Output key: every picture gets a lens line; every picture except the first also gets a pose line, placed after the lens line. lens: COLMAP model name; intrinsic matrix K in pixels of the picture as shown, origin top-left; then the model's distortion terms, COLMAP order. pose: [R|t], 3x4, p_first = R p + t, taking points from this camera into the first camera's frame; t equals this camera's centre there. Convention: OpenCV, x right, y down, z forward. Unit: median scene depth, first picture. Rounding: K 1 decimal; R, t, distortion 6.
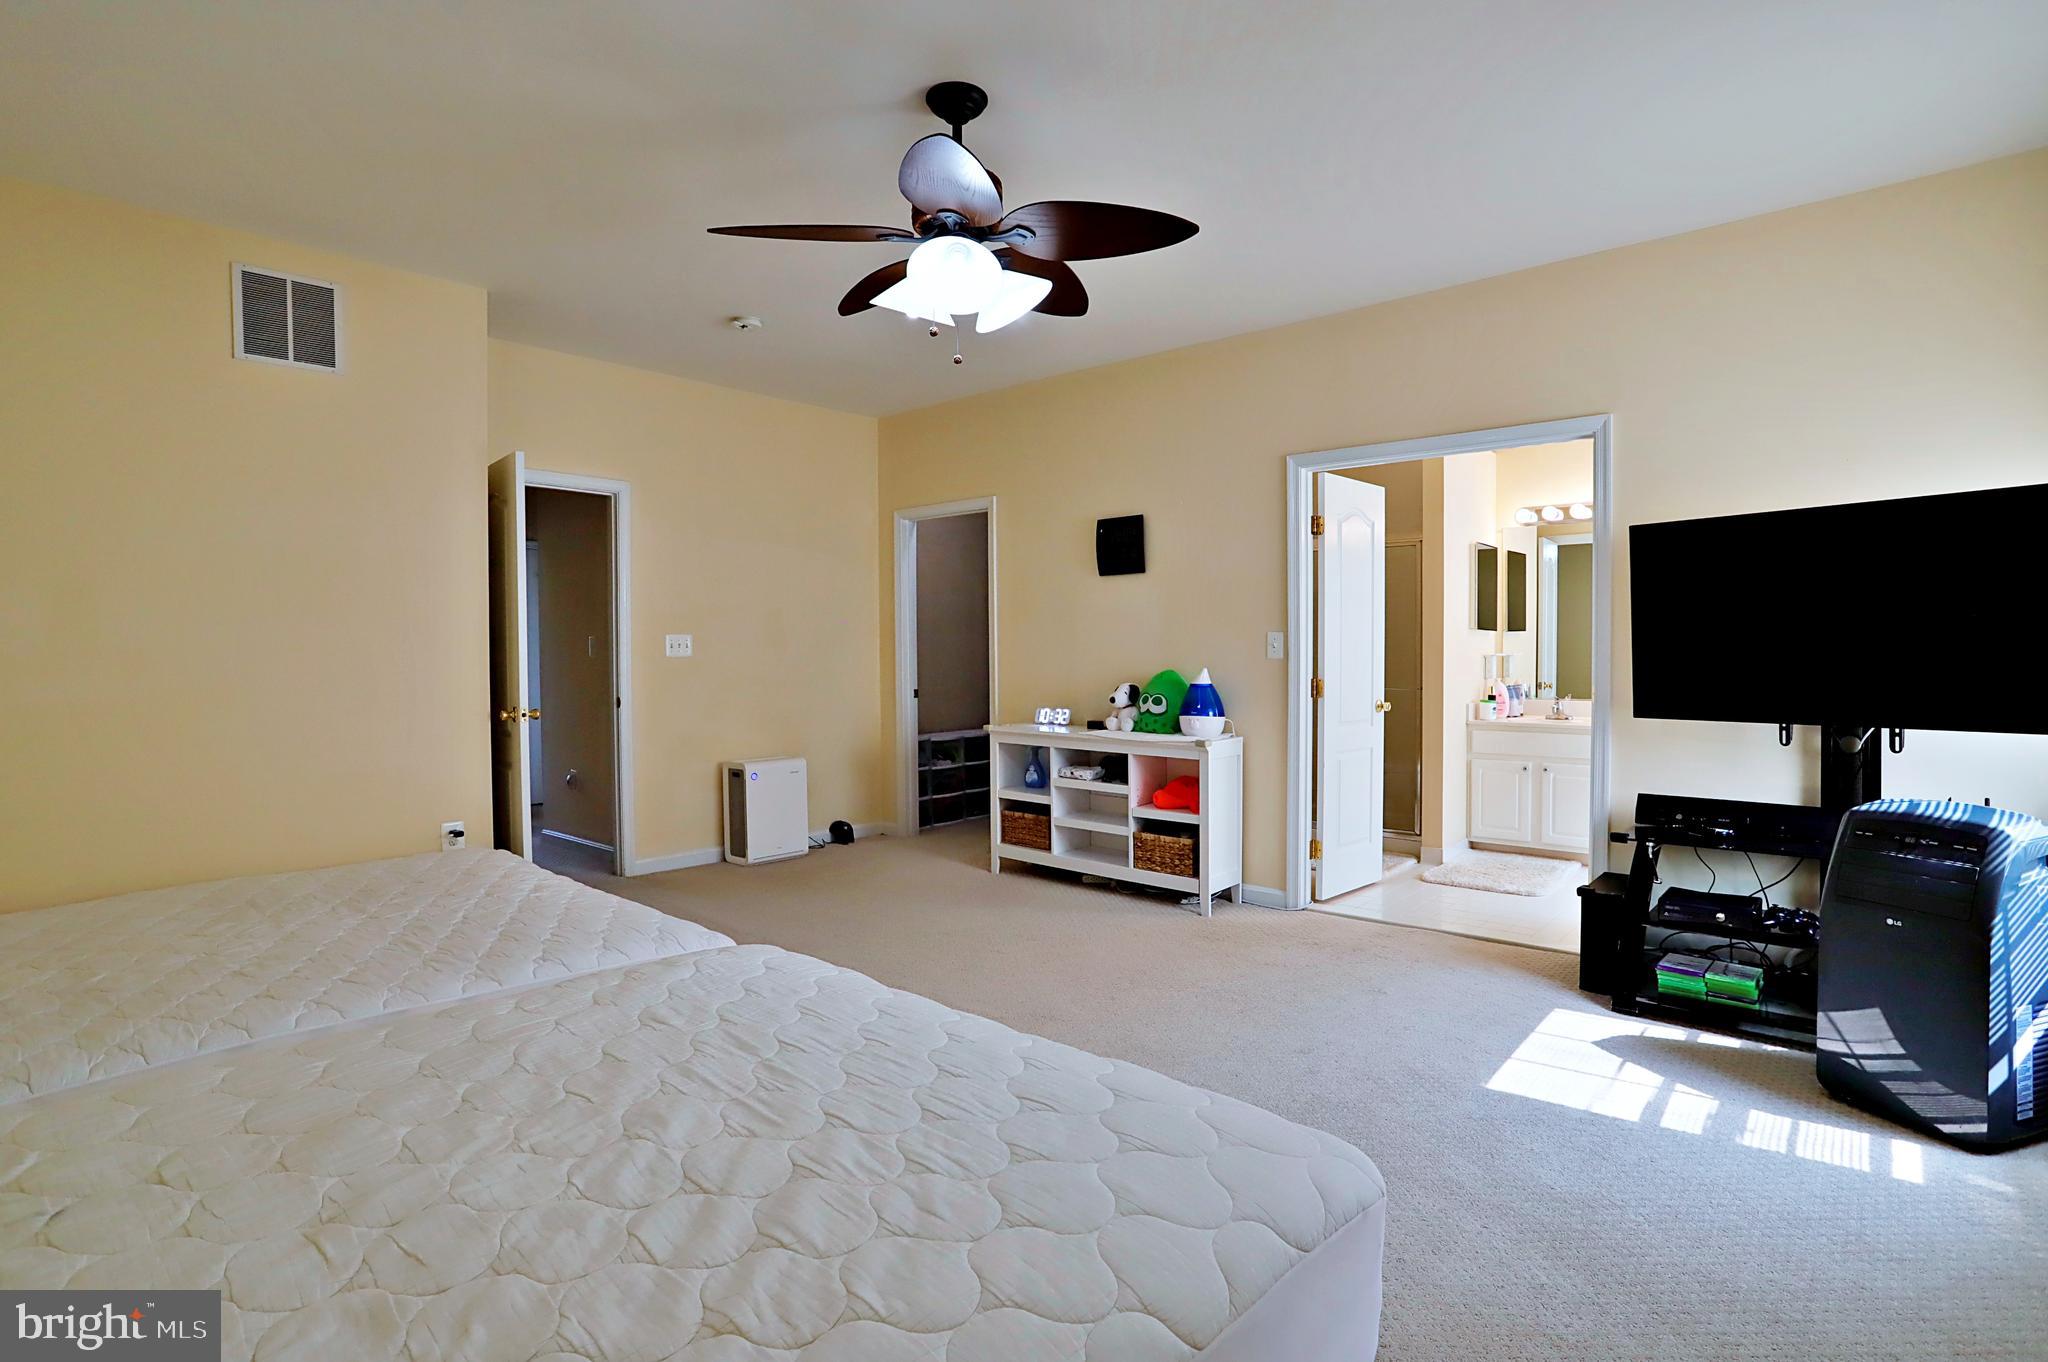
lens RADIAL K [[1012.3, 0, 1024.6], [0, 1012.3, 672.8], [0, 0, 1]] dist [-0.063414, 0.025299]
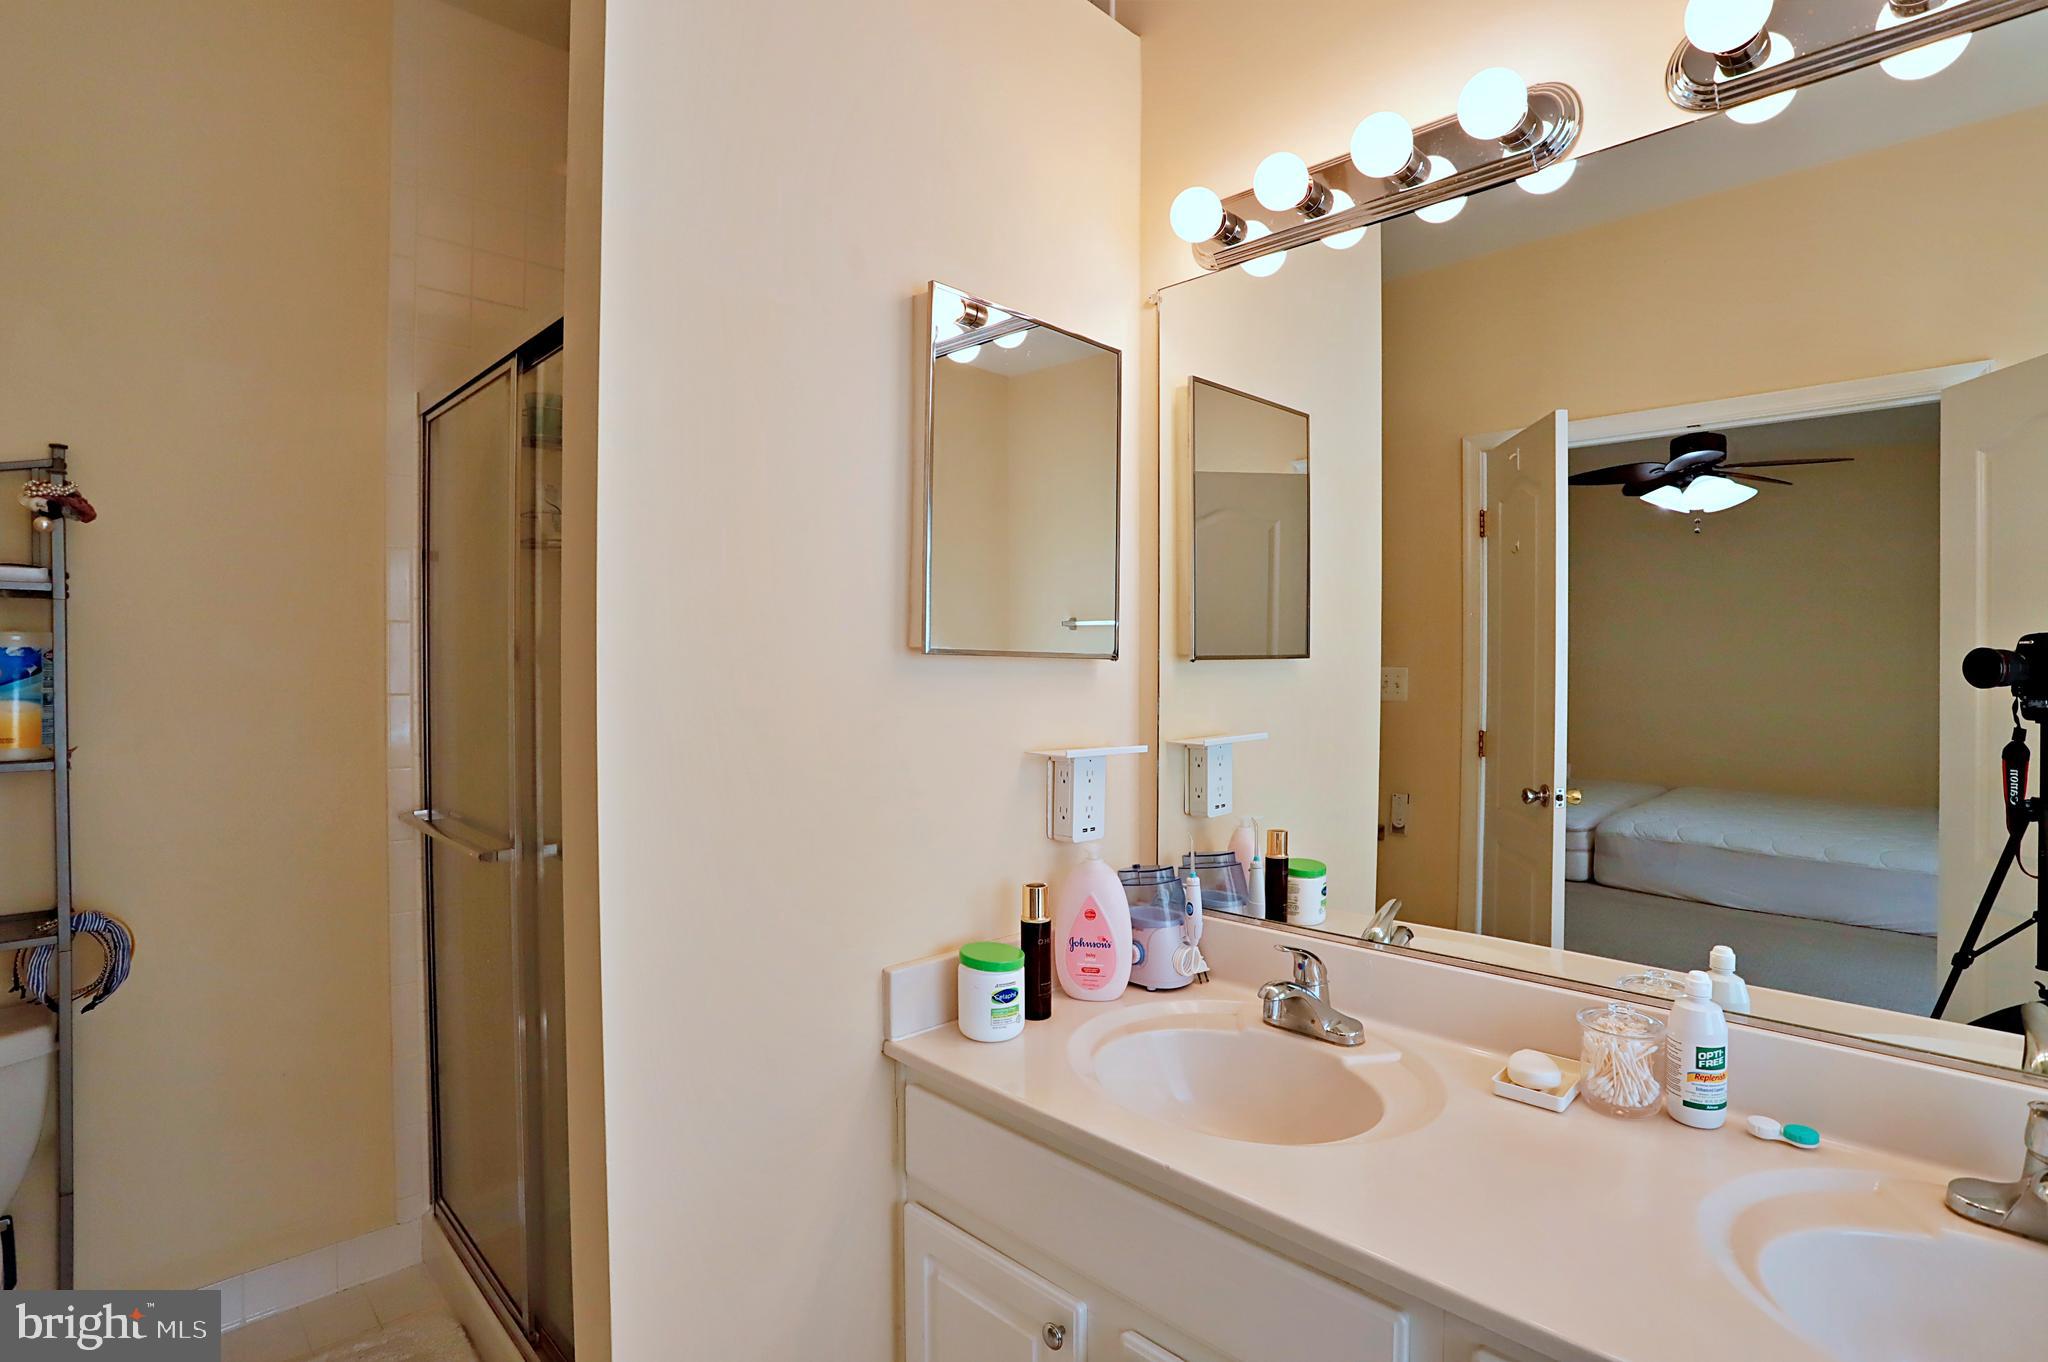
lens RADIAL K [[1012.3, 0, 1024.4], [0, 1012.3, 667.0], [0, 0, 1]] dist [-0.063414, 0.025299]
pose [[0.998116, 0.014093, -0.059723, 0.532932], [-0.015235, 0.999709, -0.018709, -0.039490], [0.059442, 0.019583, 0.998040, 0.835871]]
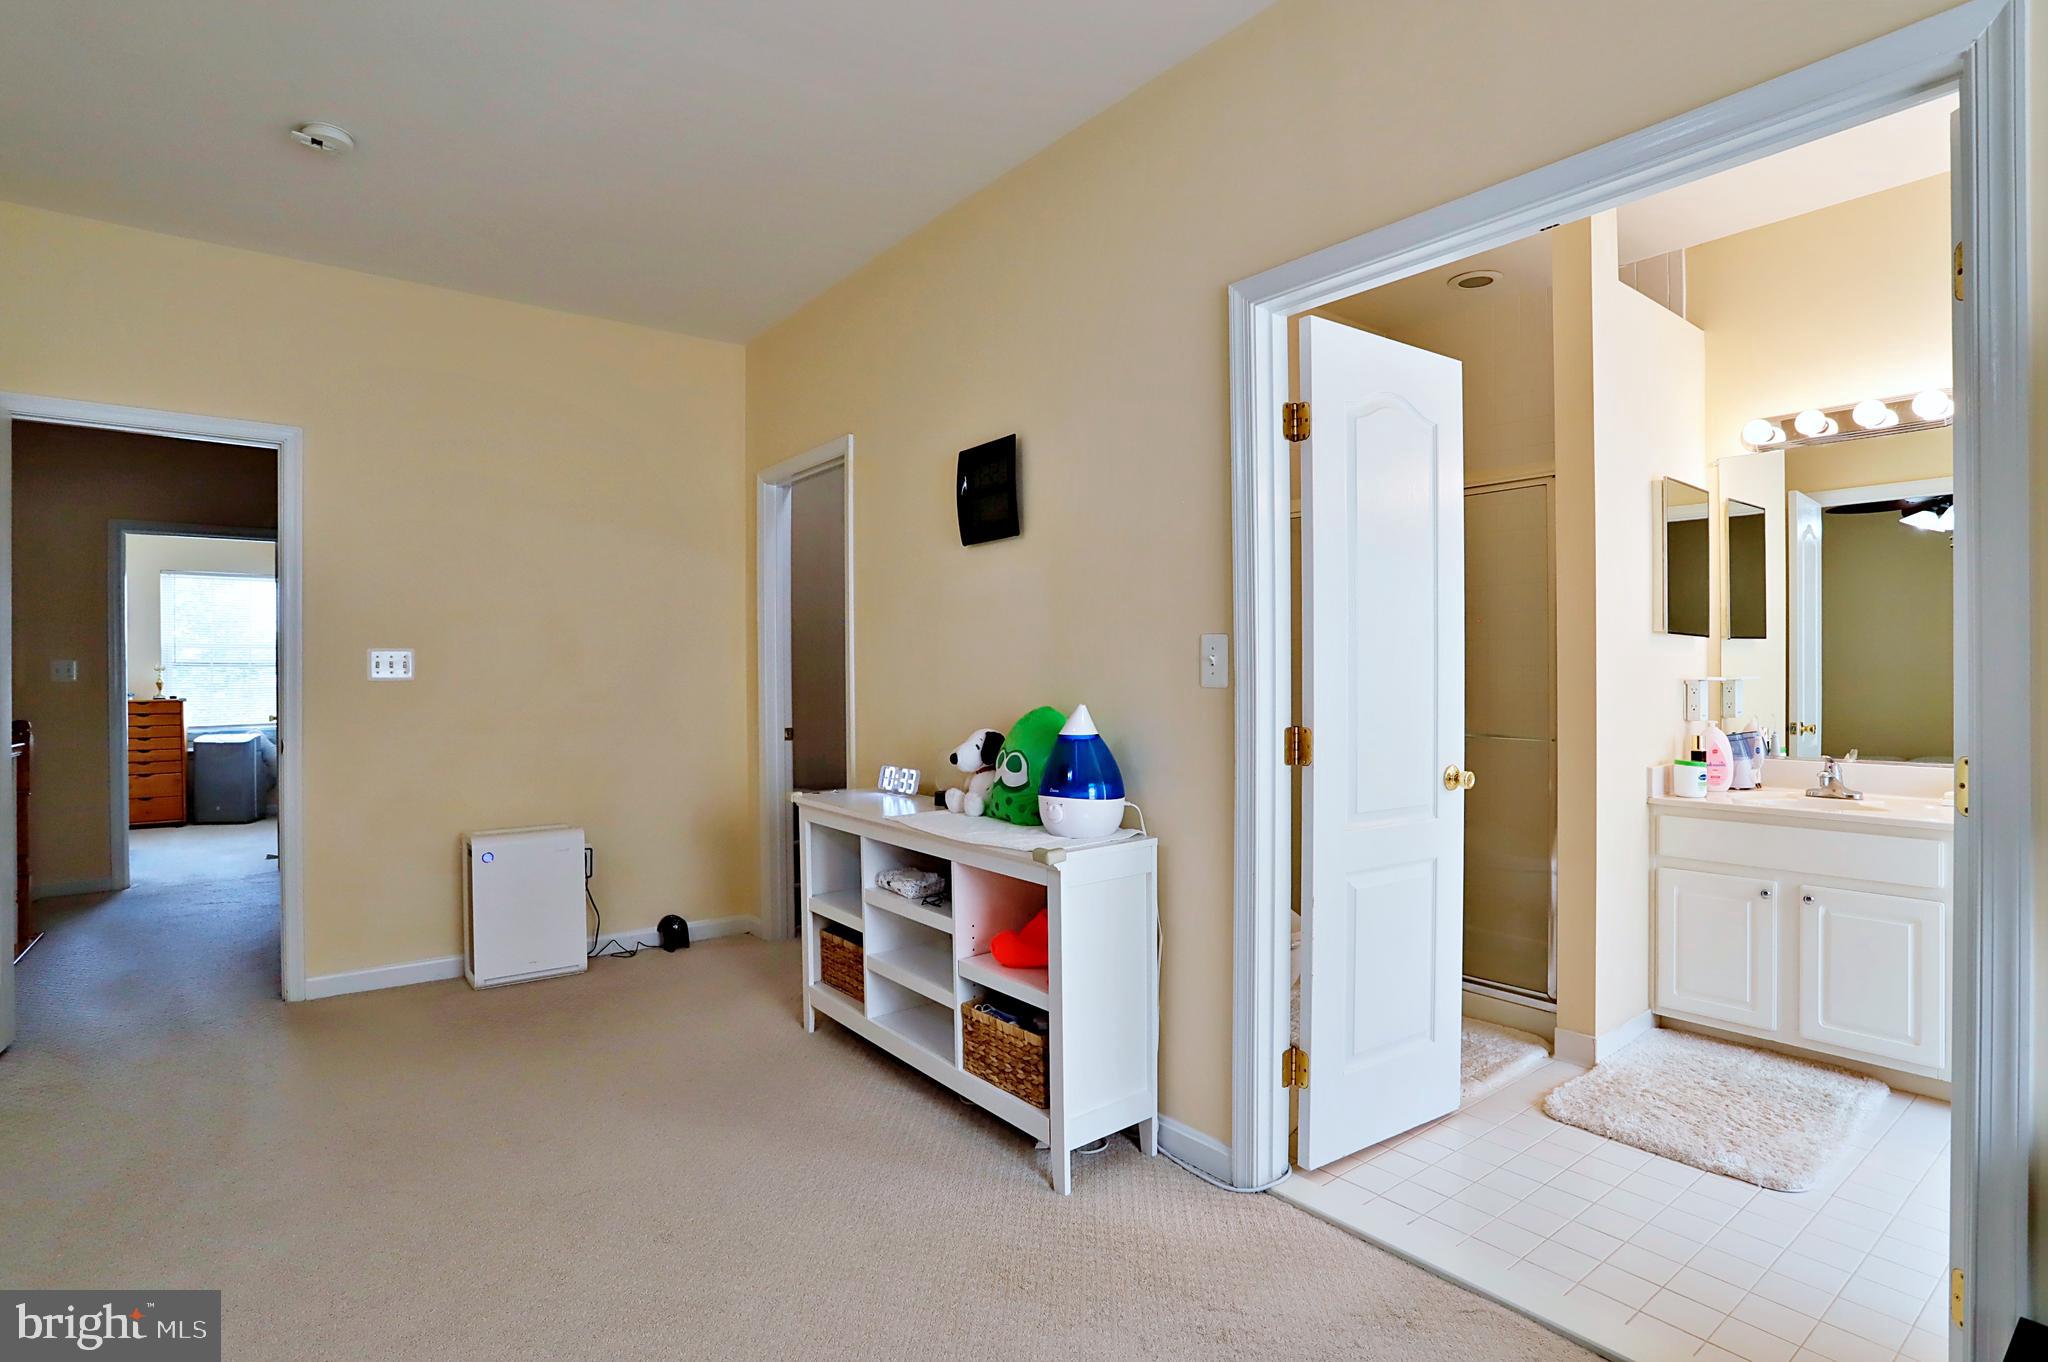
lens RADIAL K [[1012.3, 0, 1021.0], [0, 1012.3, 674.6], [0, 0, 1]] dist [-0.063414, 0.025299]
pose [[0.982447, 0.000744, -0.186541, 0.220747], [-0.004544, 0.999791, -0.019947, -0.008627], [0.186487, 0.020445, 0.982245, 0.430249]]
